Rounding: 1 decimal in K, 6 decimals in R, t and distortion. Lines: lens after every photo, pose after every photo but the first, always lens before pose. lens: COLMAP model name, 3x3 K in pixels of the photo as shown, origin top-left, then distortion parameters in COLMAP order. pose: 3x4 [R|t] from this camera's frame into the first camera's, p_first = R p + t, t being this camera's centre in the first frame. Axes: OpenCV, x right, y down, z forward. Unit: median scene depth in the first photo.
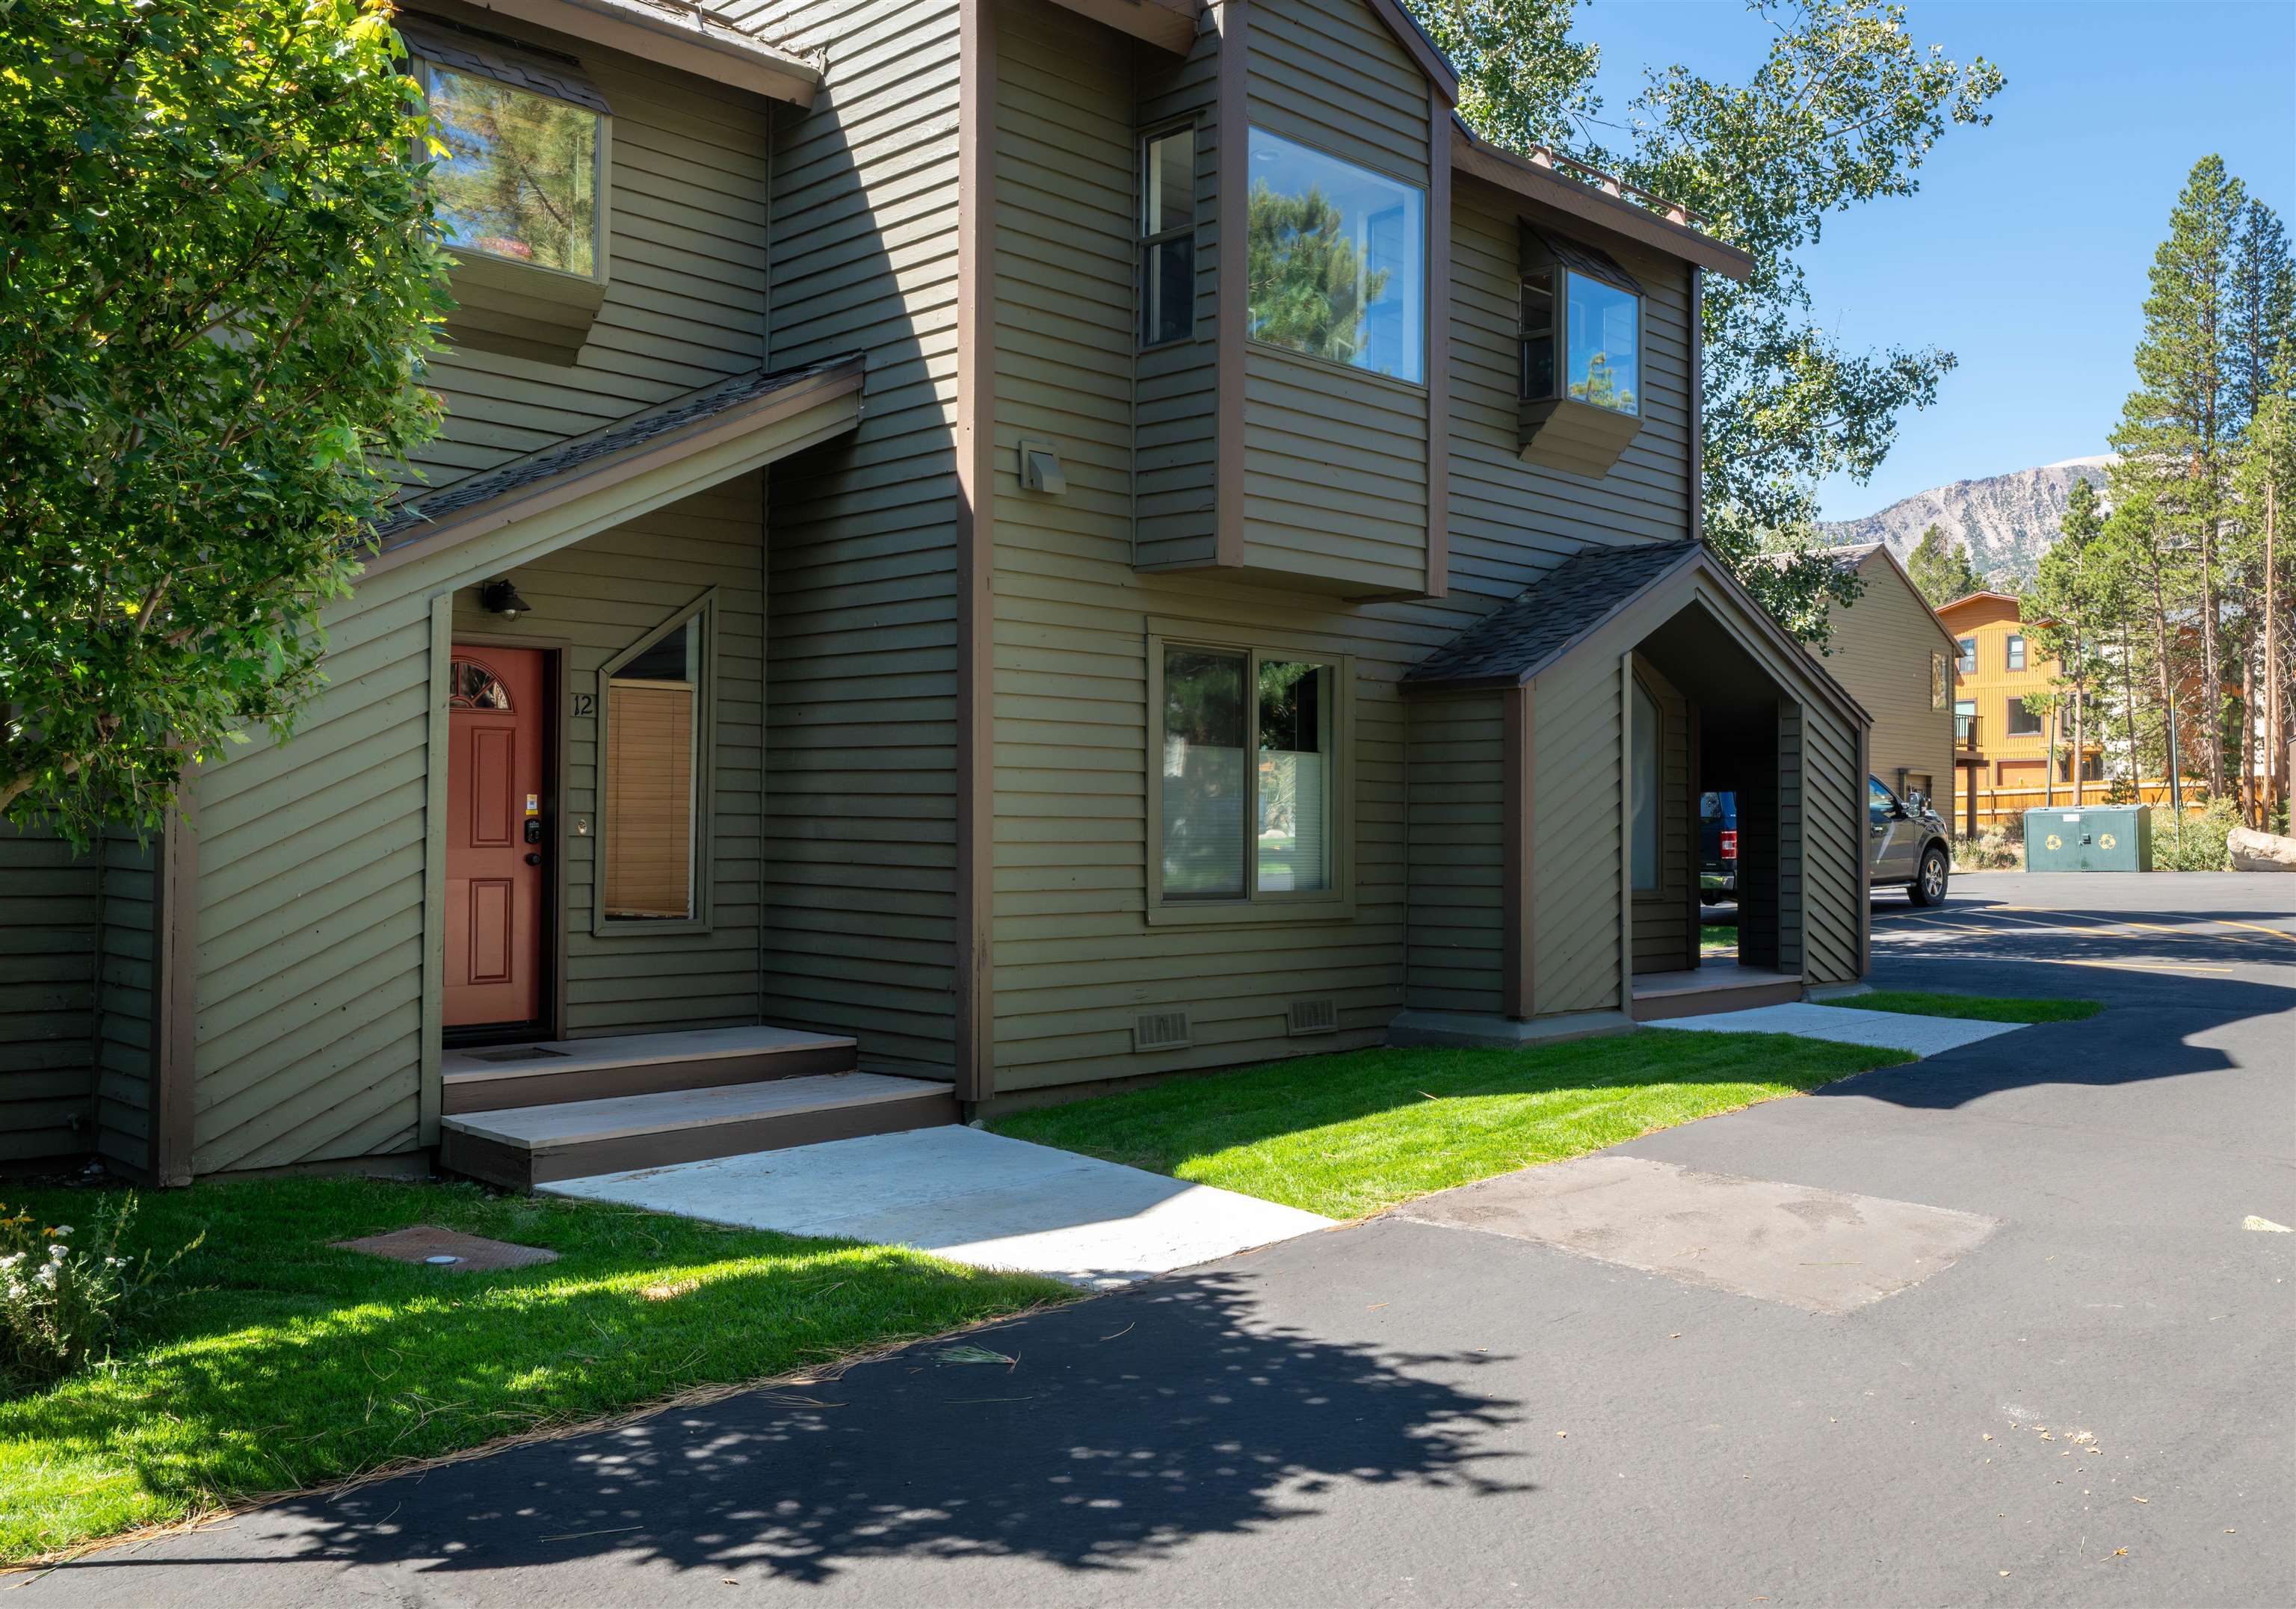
lens RADIAL K [[1941.5, 0, 1154.9], [0, 1941.5, 797.4], [0, 0, 1]] dist [0.003925, 0.002248]
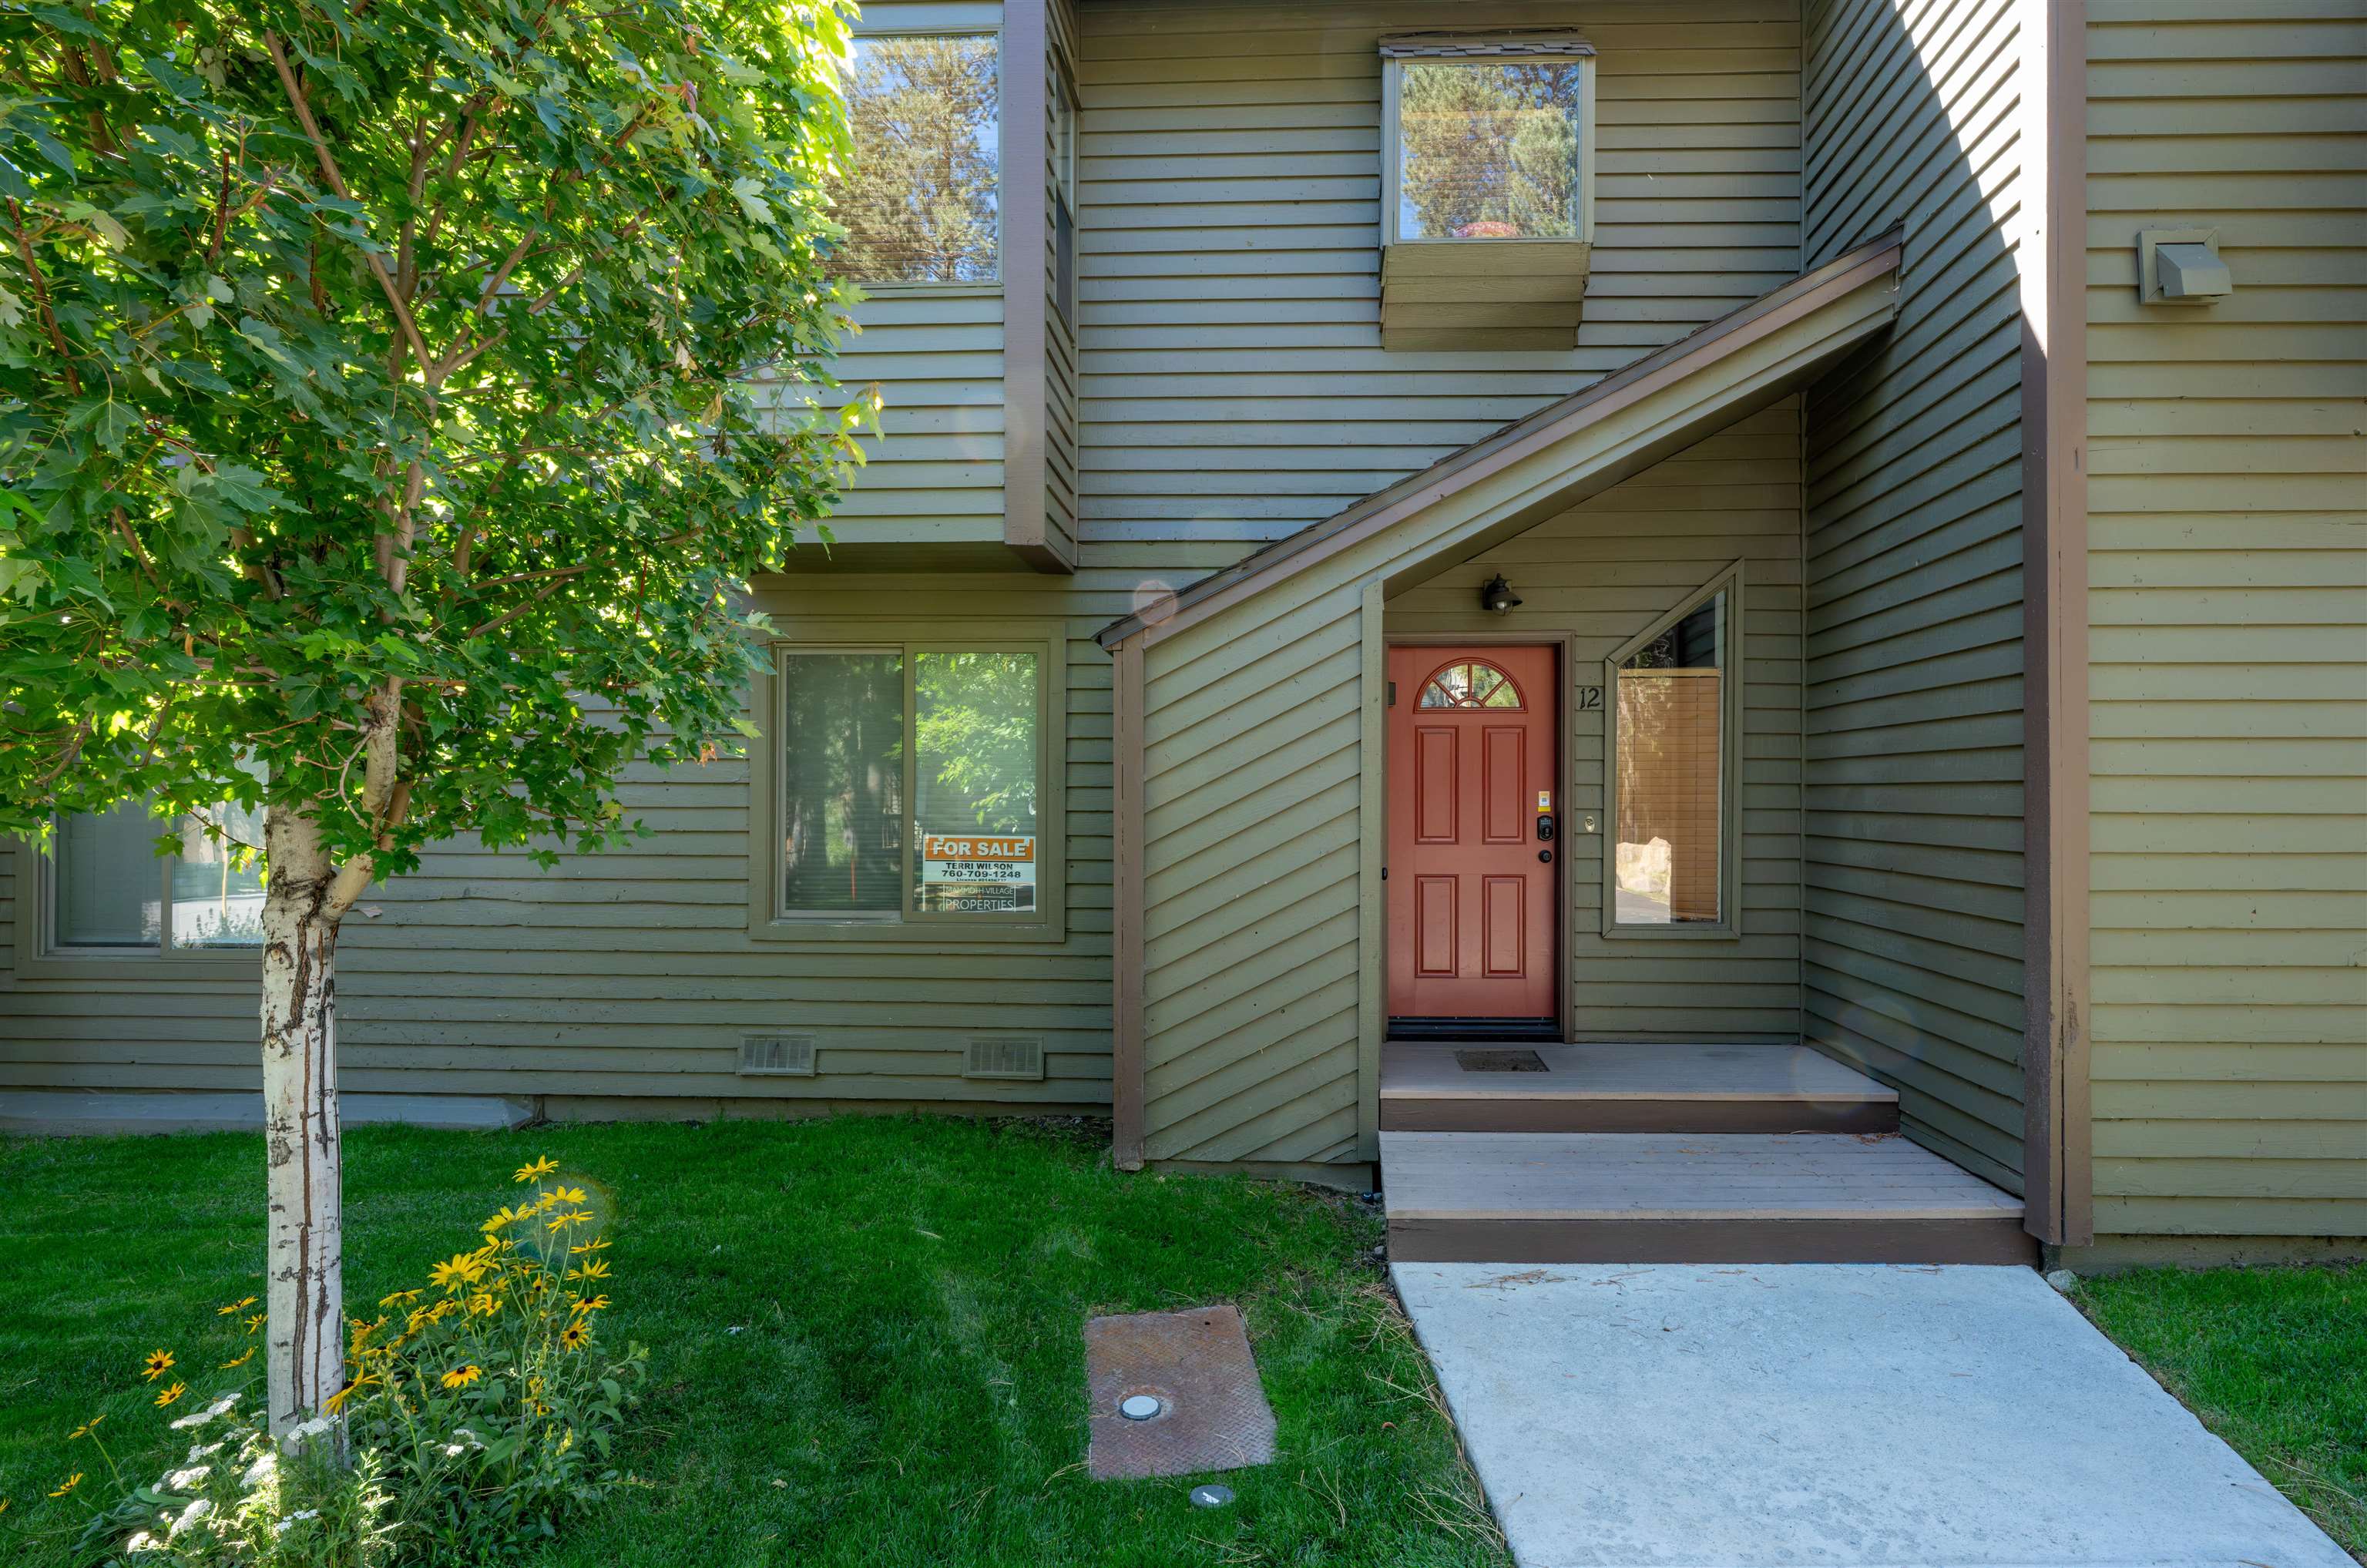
lens RADIAL K [[1118.9, 0, 1306.3], [0, 1118.9, 806.0], [0, 0, 1]] dist [0.005853, 0.001832]
pose [[0.715768, -0.007070, -0.698303, -0.007205], [0.016404, 0.999843, 0.006692, 0.000200], [0.698146, -0.016244, 0.715771, 0.534687]]
